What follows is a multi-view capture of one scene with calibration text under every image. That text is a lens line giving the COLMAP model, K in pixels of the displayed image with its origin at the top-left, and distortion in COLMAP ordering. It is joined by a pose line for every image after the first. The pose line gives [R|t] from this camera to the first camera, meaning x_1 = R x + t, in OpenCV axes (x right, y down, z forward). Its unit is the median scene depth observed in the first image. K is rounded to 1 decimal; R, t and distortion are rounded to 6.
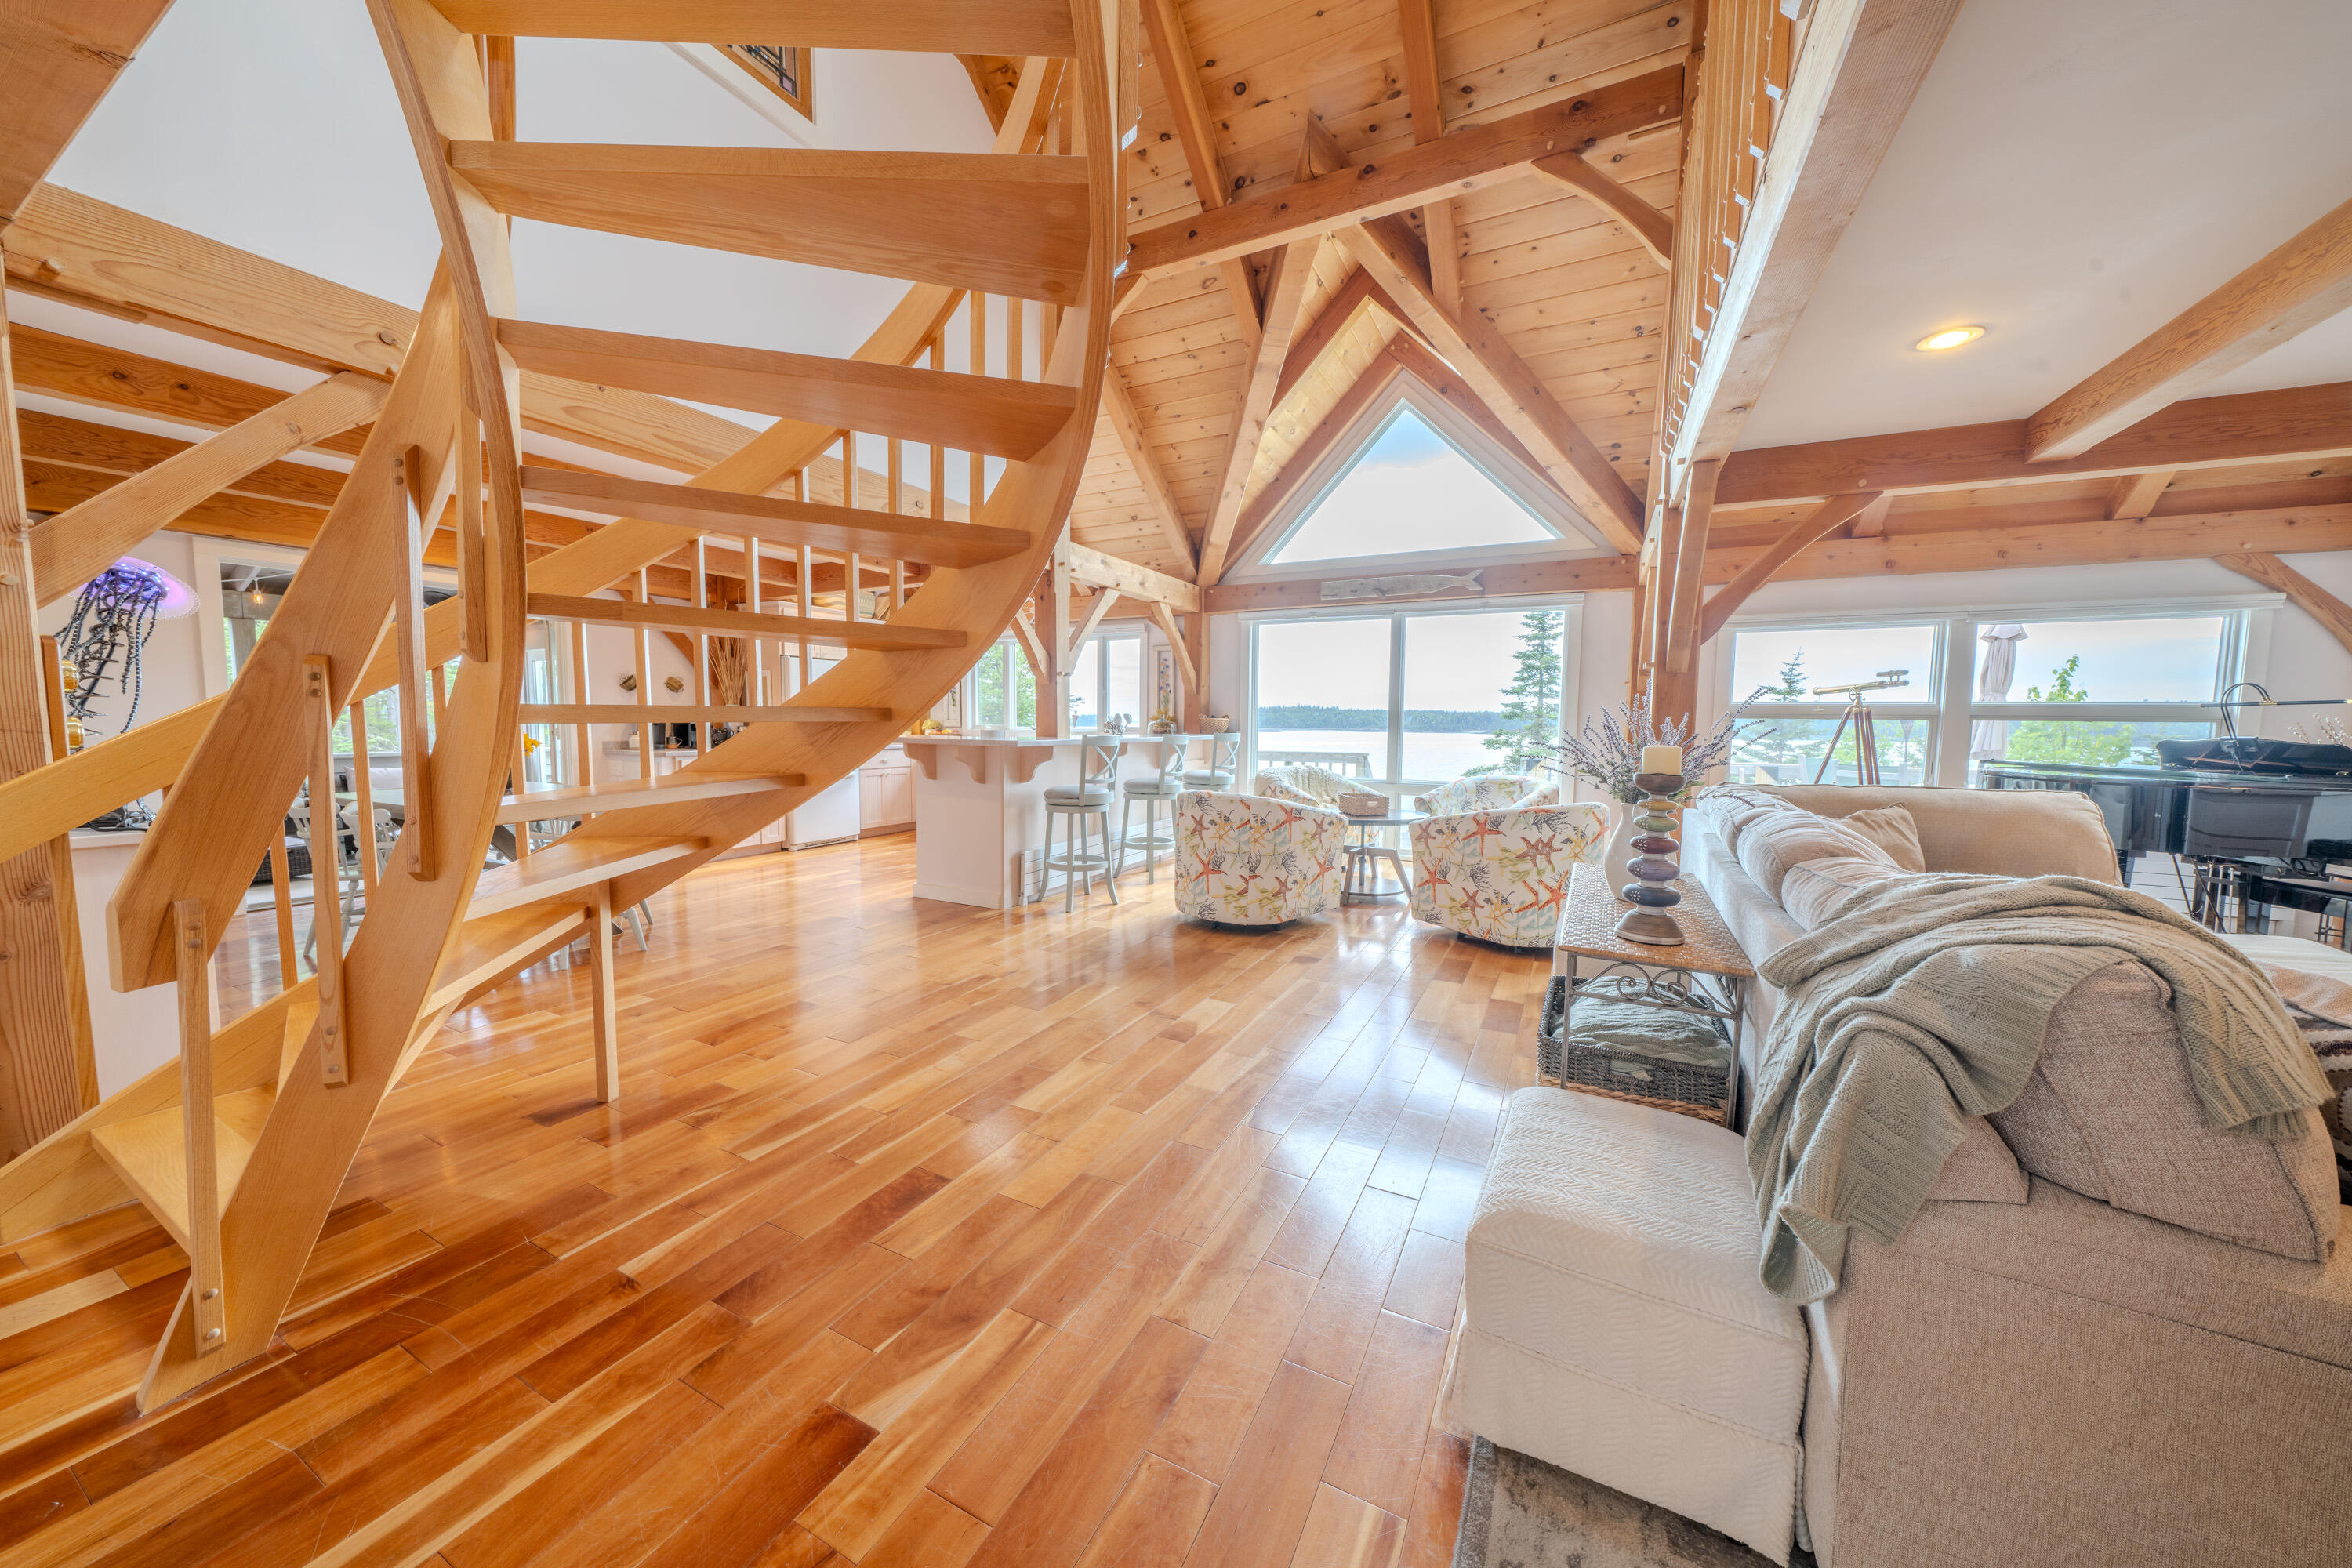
lens RADIAL K [[799.5, 0, 1170.9], [0, 799.5, 782.3], [0, 0, 1]] dist [-0.002538, -0.000198]
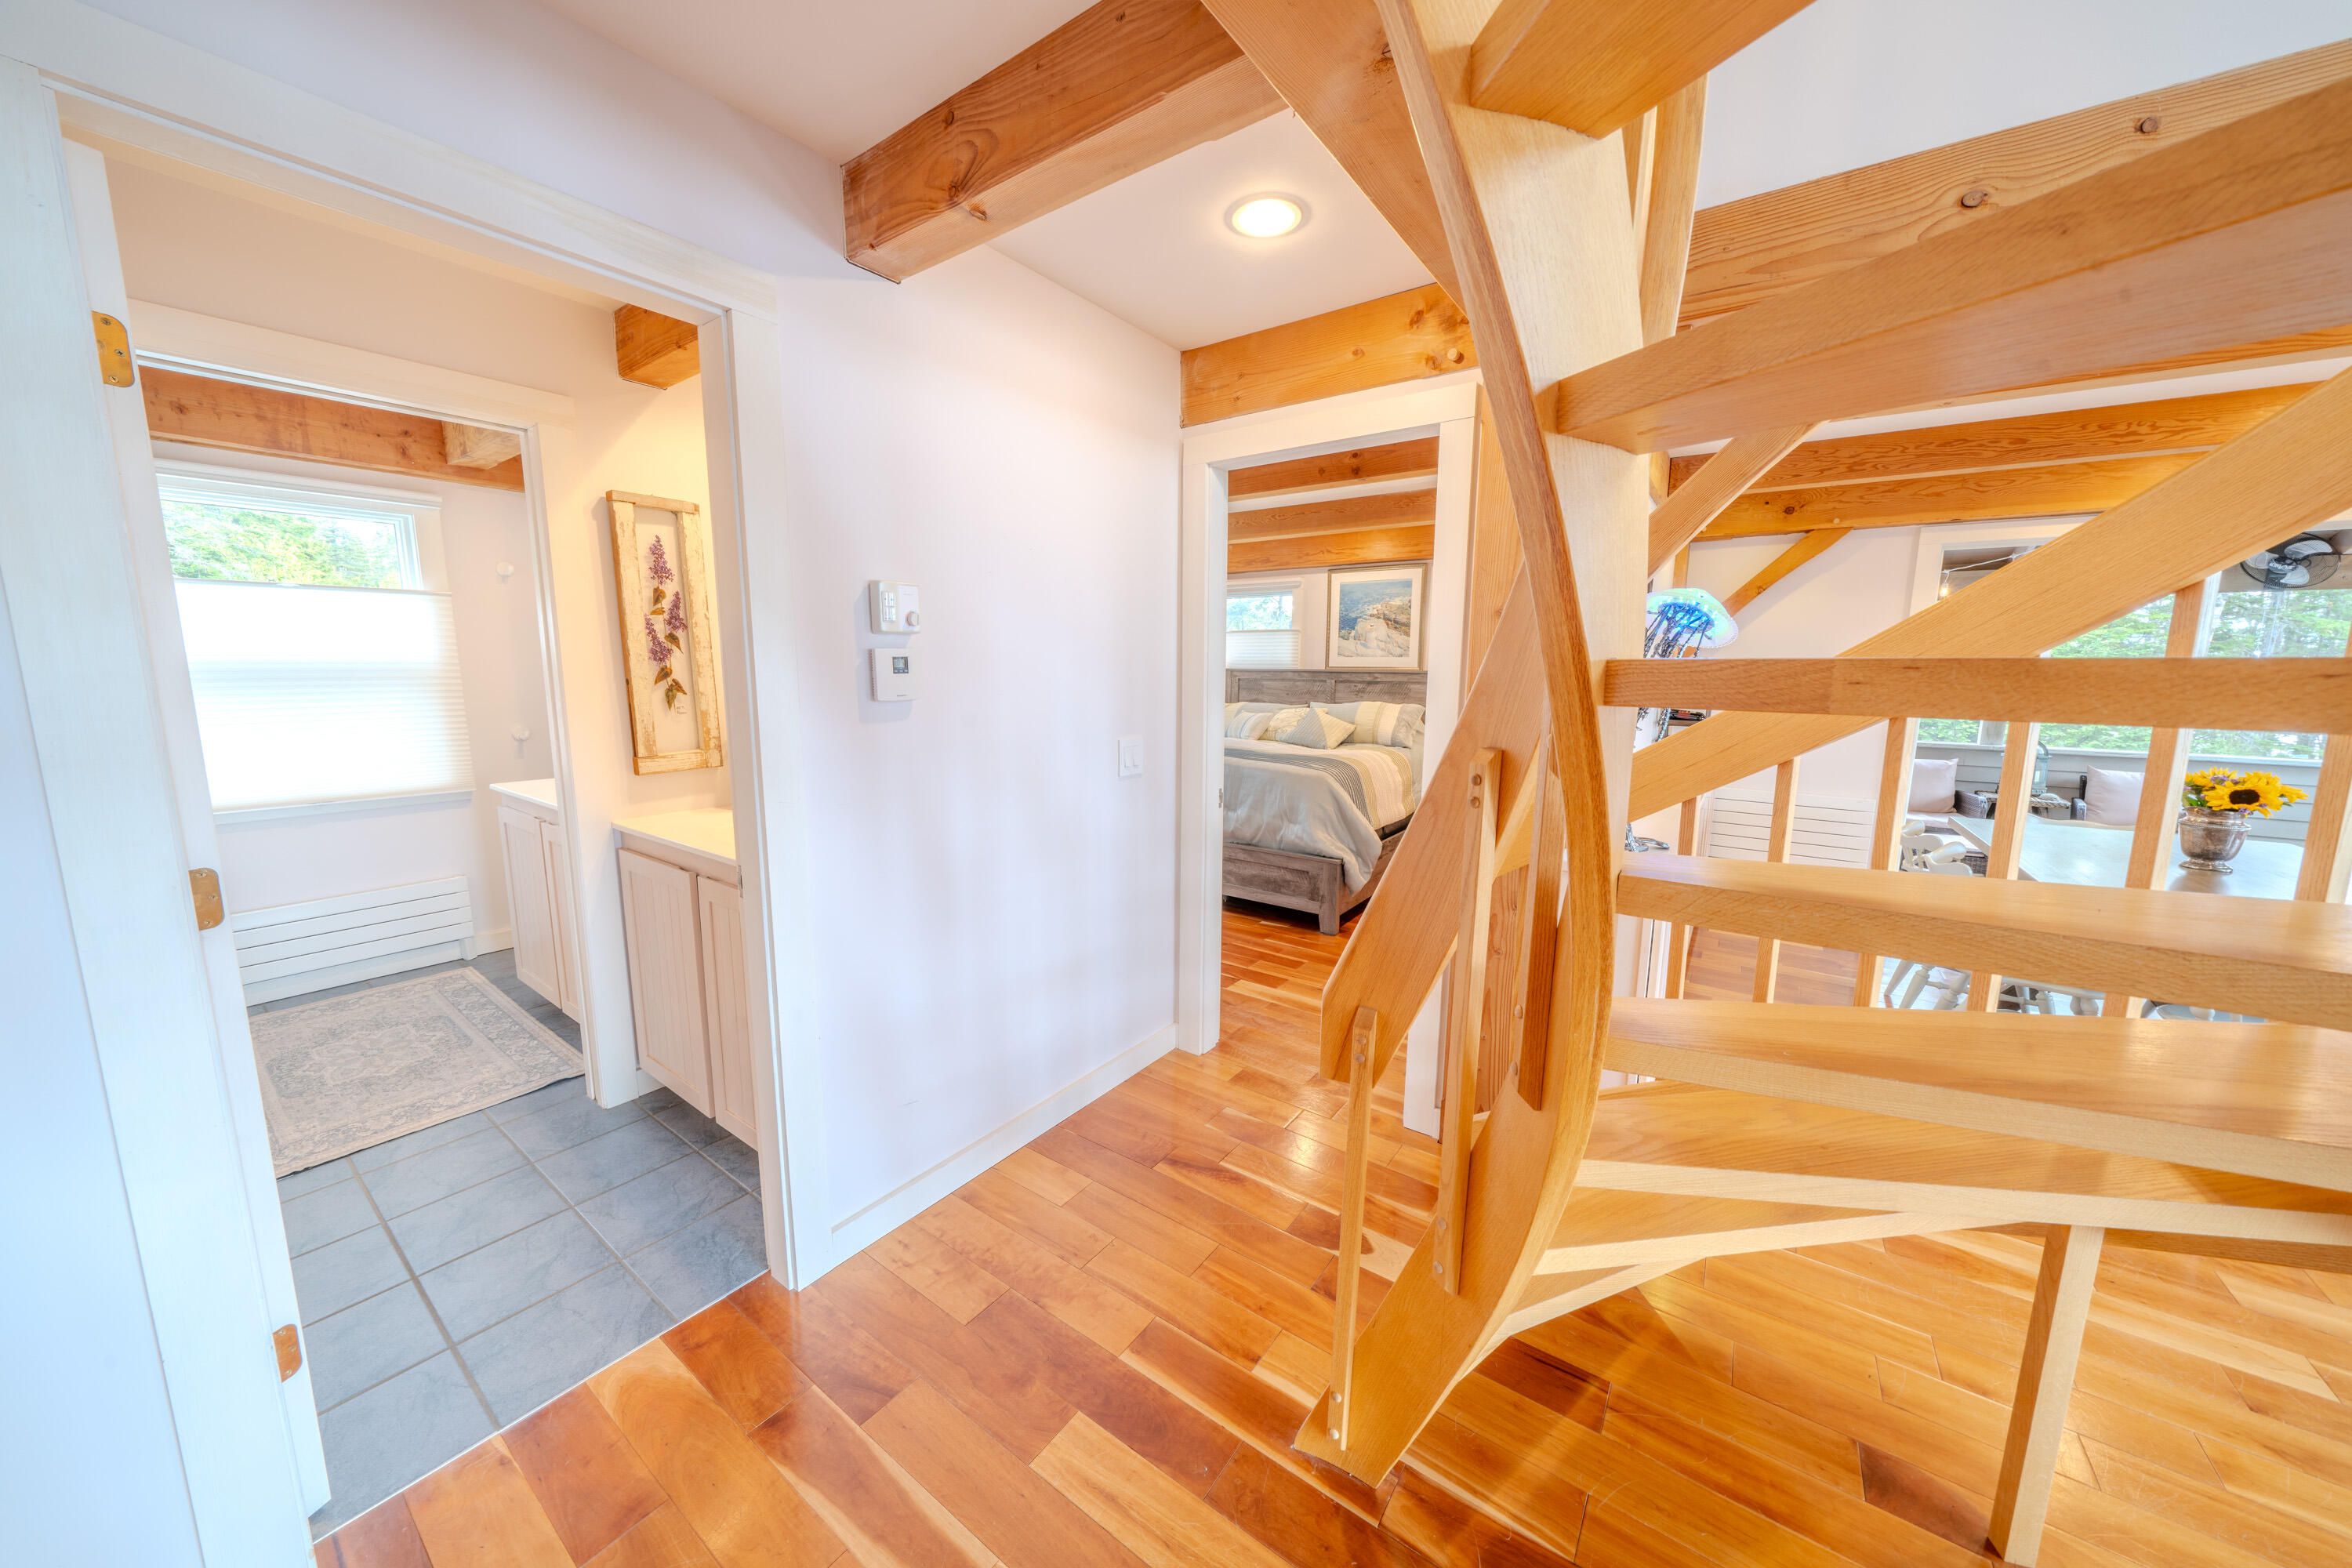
lens RADIAL K [[799.5, 0, 1172.7], [0, 799.5, 785.5], [0, 0, 1]] dist [-0.002538, -0.000198]
pose [[-0.153102, 0.139437, -0.978324, -0.096122], [-0.085375, 0.984427, 0.153668, -0.069335], [0.984516, 0.107051, -0.138814, 0.262634]]
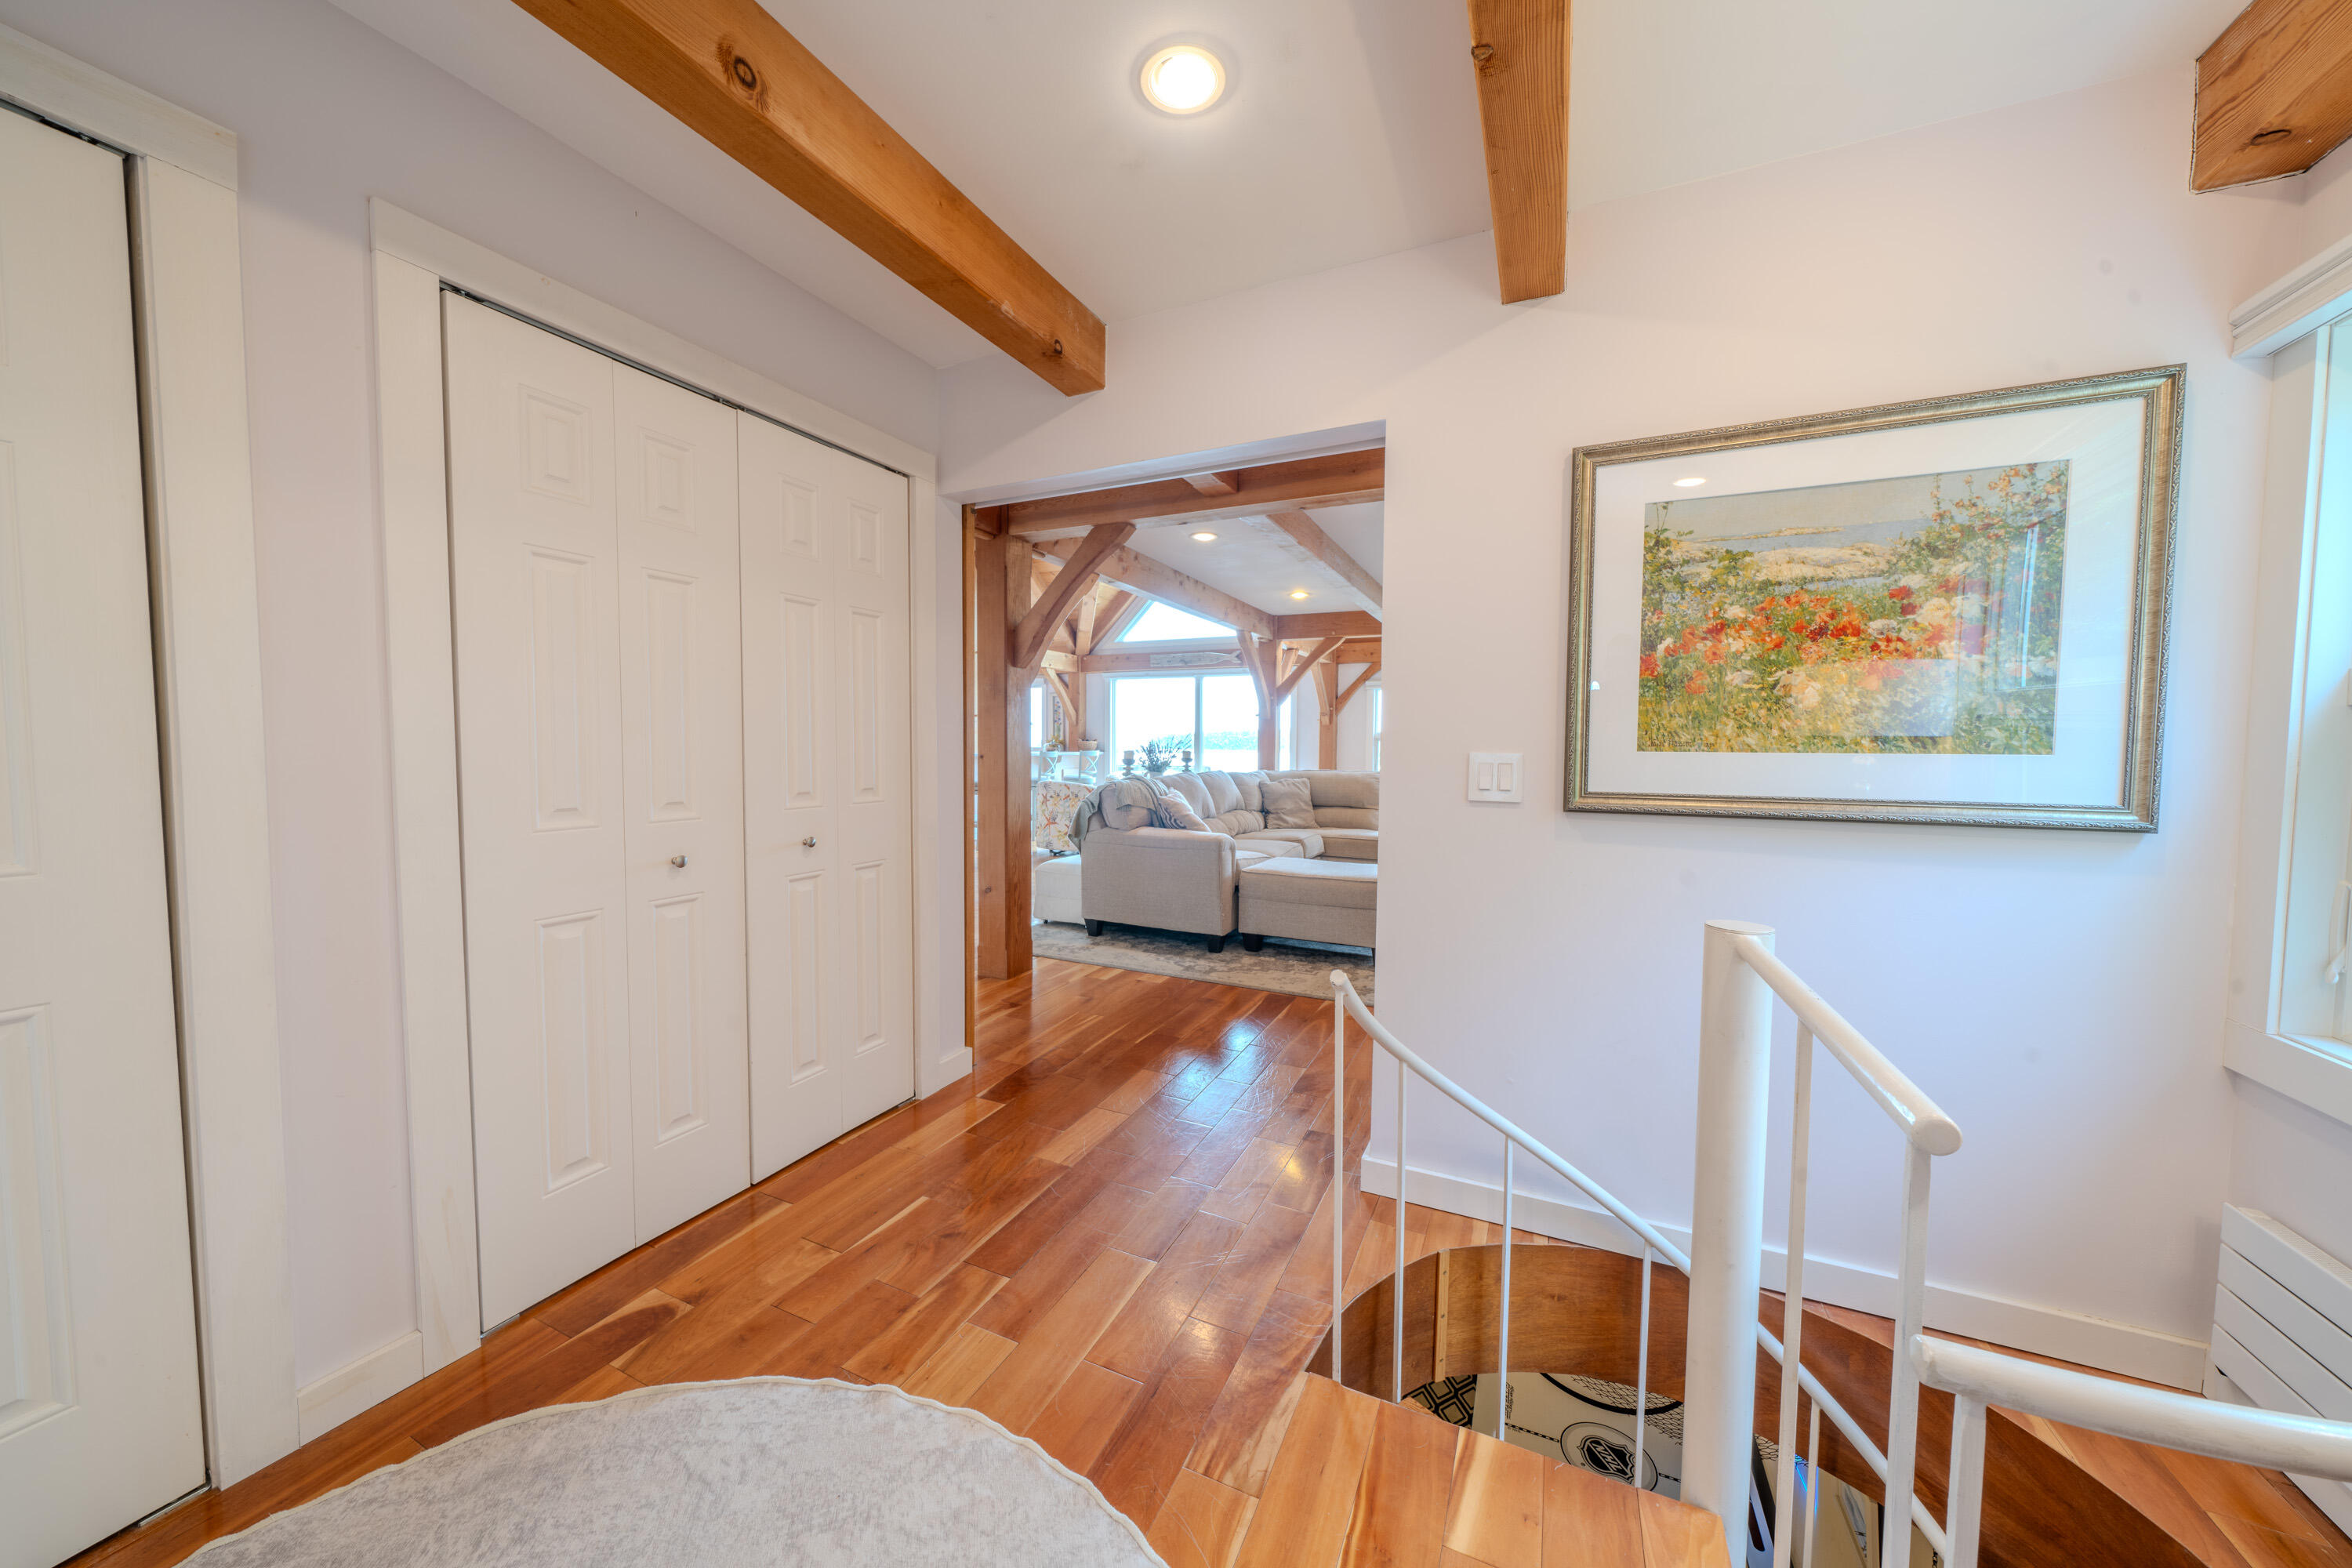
lens RADIAL K [[799.5, 0, 1176.8], [0, 799.5, 781.5], [0, 0, 1]] dist [-0.002538, -0.000198]
pose [[0.999263, -0.001401, 0.038352, 0.176518], [0.002477, 0.999604, -0.028029, 0.043618], [-0.038297, 0.028104, 0.998871, -0.568473]]
